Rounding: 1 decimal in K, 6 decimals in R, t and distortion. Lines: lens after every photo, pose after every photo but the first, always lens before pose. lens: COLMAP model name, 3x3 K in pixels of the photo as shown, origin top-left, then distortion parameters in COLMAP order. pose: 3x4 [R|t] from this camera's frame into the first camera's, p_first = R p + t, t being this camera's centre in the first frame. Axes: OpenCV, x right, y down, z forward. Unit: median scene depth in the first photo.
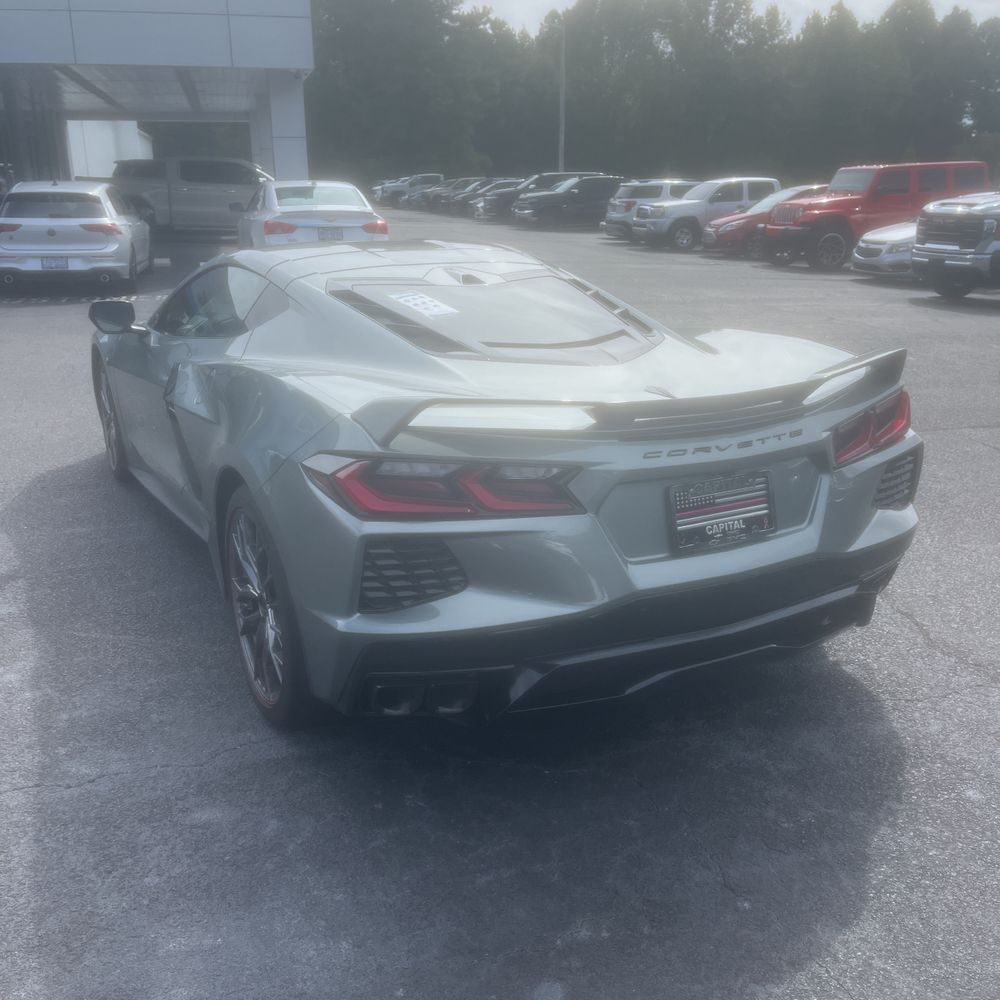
lens RADIAL K [[1020.1, 0, 498.3], [0, 1020.1, 496.4], [0, 0, 1]] dist [0.018562, -0.019583]
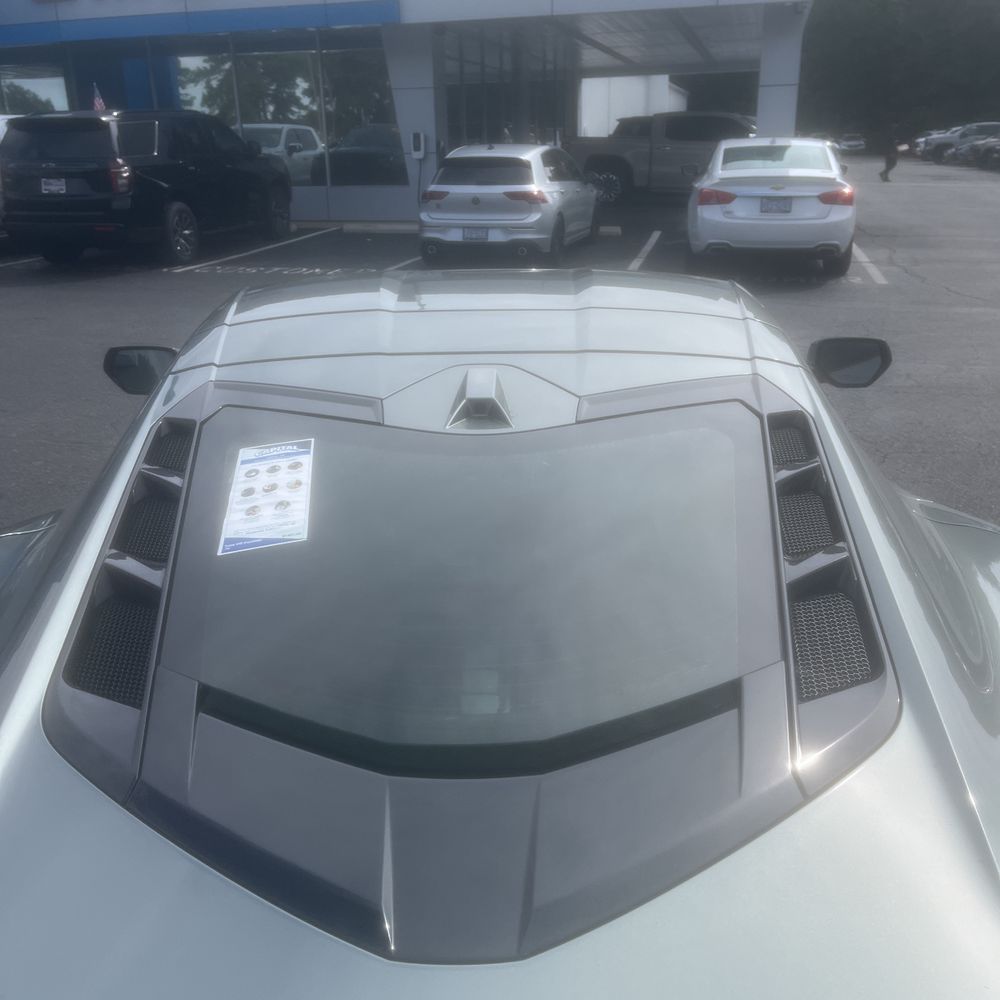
lens RADIAL K [[1013.8, 0, 493.4], [0, 1013.8, 496.3], [0, 0, 1]] dist [0.030534, -0.033715]
pose [[0.873962, 0.147479, -0.463076, 0.048341], [-0.127673, 0.989049, 0.074031, -0.059196], [0.468923, -0.005578, 0.883221, 0.178362]]
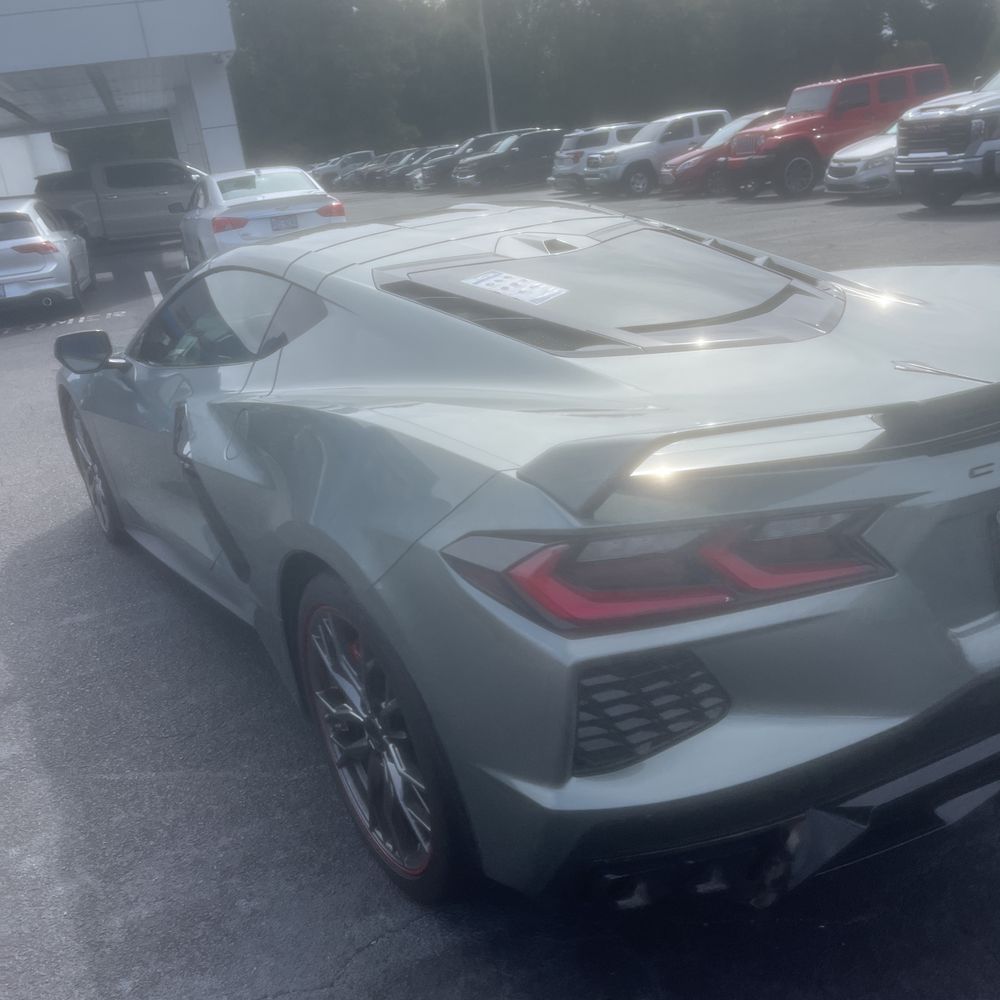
lens RADIAL K [[1013.8, 0, 493.4], [0, 1013.8, 496.3], [0, 0, 1]] dist [0.030534, -0.033715]
pose [[0.990795, -0.133046, 0.025000, -0.032969], [0.132219, 0.990696, 0.032247, -0.016254], [-0.029057, -0.028644, 0.999167, 0.066808]]
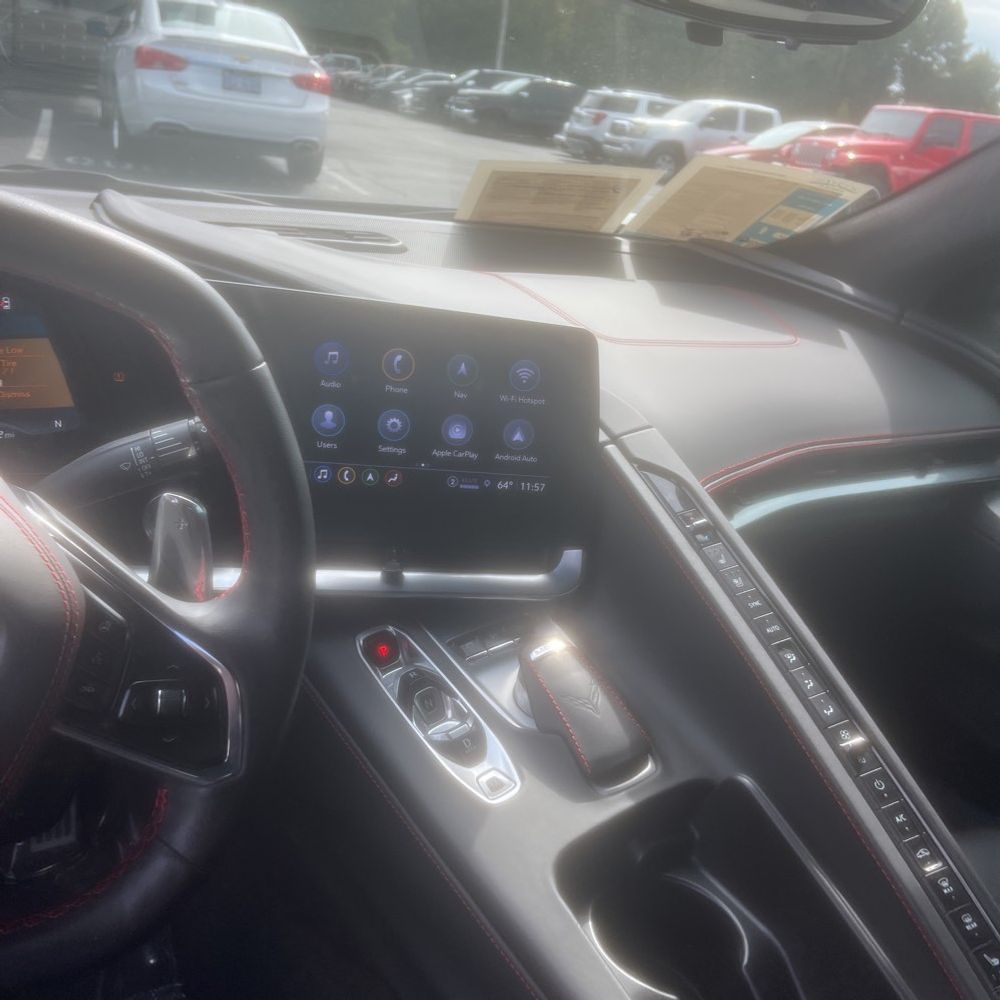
lens RADIAL K [[1003.5, 0, 495.4], [0, 1003.5, 508.3], [0, 0, 1]] dist [0.053185, -0.059350]
pose [[0.987617, 0.089405, 0.128918, -0.064583], [-0.100903, 0.991207, 0.085602, -0.062100], [-0.120131, -0.097550, 0.987954, 0.325758]]
